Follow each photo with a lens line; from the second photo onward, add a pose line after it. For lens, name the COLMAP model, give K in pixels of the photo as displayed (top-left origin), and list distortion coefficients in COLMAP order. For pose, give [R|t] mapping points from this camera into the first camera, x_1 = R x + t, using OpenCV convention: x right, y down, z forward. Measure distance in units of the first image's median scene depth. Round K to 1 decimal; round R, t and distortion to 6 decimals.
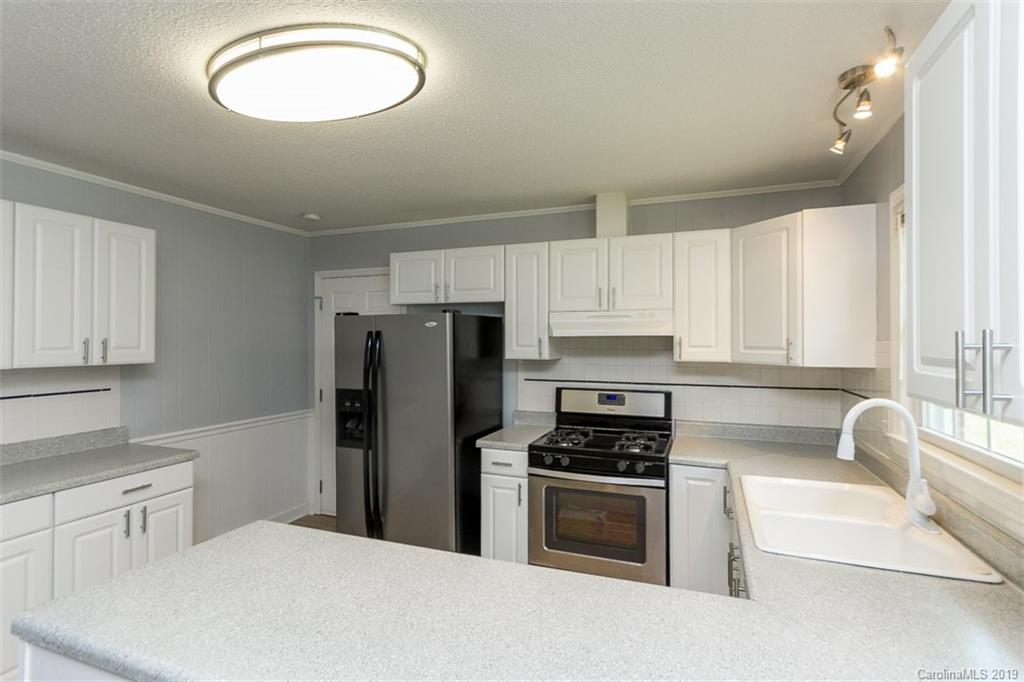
lens RADIAL K [[486.7, 0, 519.8], [0, 486.7, 337.5], [0, 0, 1]] dist [0.004385, 0.004222]
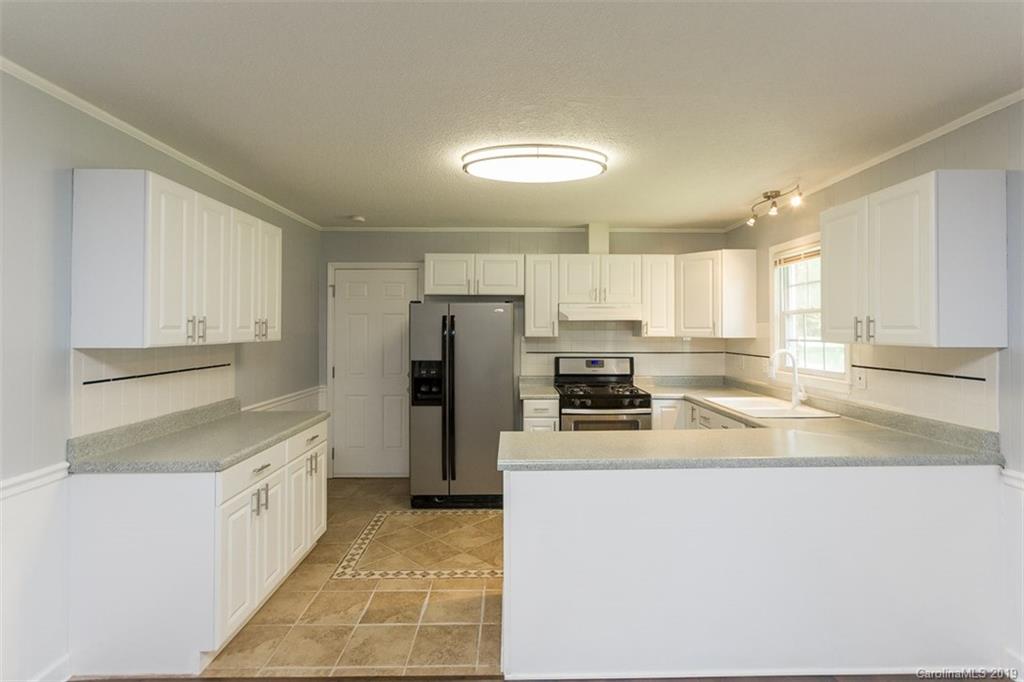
lens RADIAL K [[486.7, 0, 515.2], [0, 486.7, 321.6], [0, 0, 1]] dist [0.004385, 0.004222]
pose [[0.928683, 0.005222, 0.370838, -0.615630], [-0.002289, 0.999963, -0.008349, 0.013962], [-0.370868, 0.006905, 0.928660, -0.289416]]
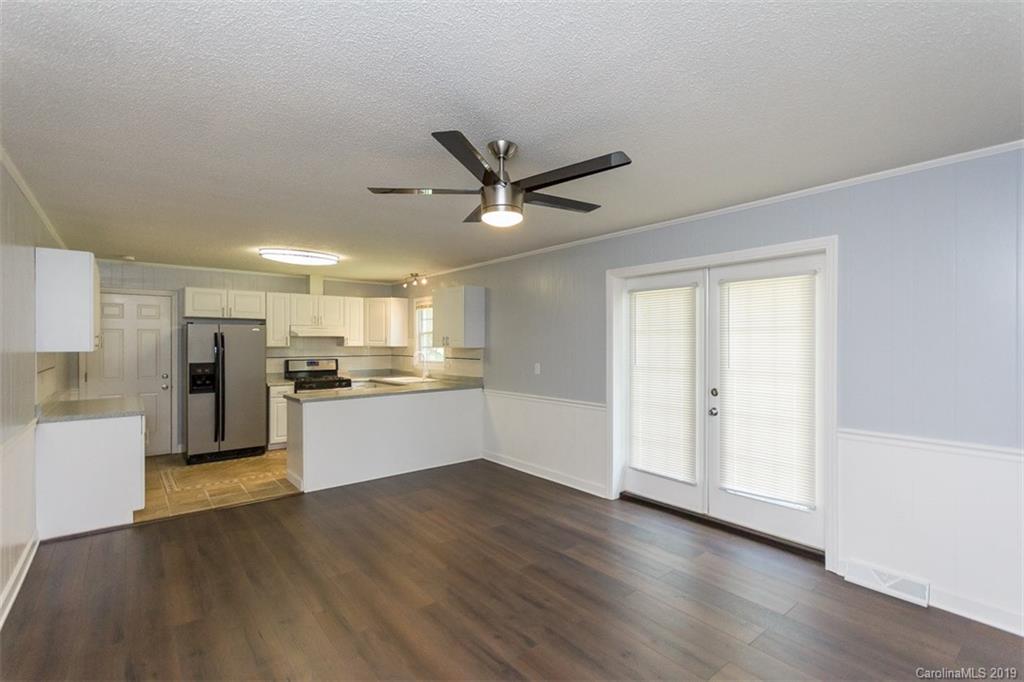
lens RADIAL K [[486.7, 0, 515.1], [0, 486.7, 342.1], [0, 0, 1]] dist [0.004385, 0.004222]
pose [[0.500429, -0.000716, 0.865777, -1.408547], [-0.004799, 0.999982, 0.003600, 0.012808], [-0.865764, -0.005956, 0.500417, -1.036334]]
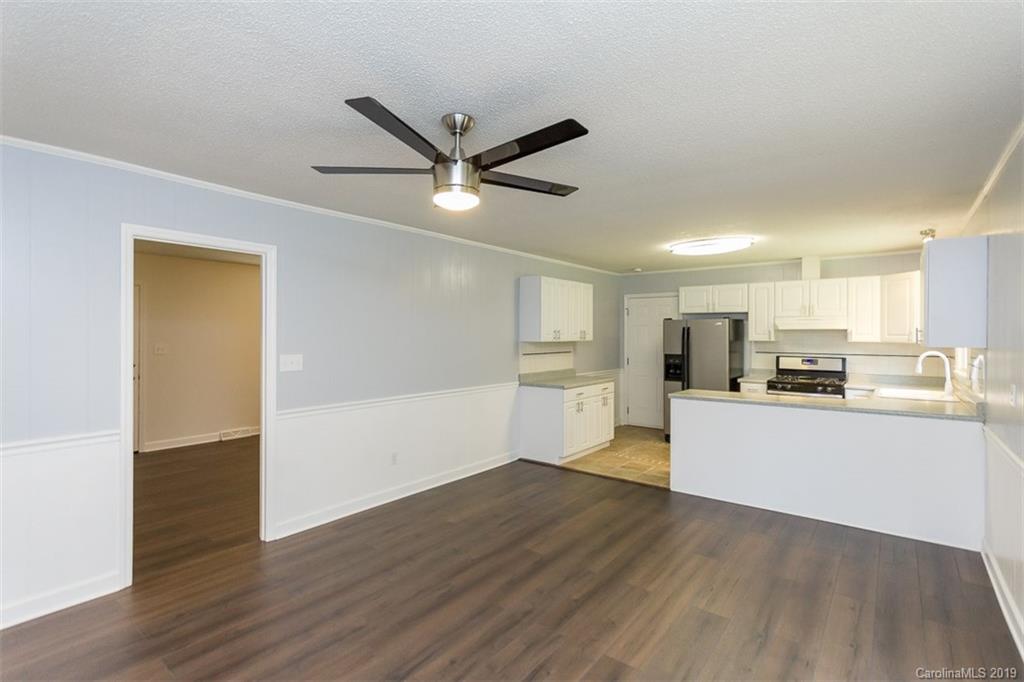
lens RADIAL K [[486.7, 0, 509.8], [0, 486.7, 332.8], [0, 0, 1]] dist [0.004385, 0.004222]
pose [[0.952801, 0.001719, -0.303590, -0.385716], [-0.000541, 0.999992, 0.003963, 0.004341], [0.303594, -0.003612, 0.952795, -1.291516]]
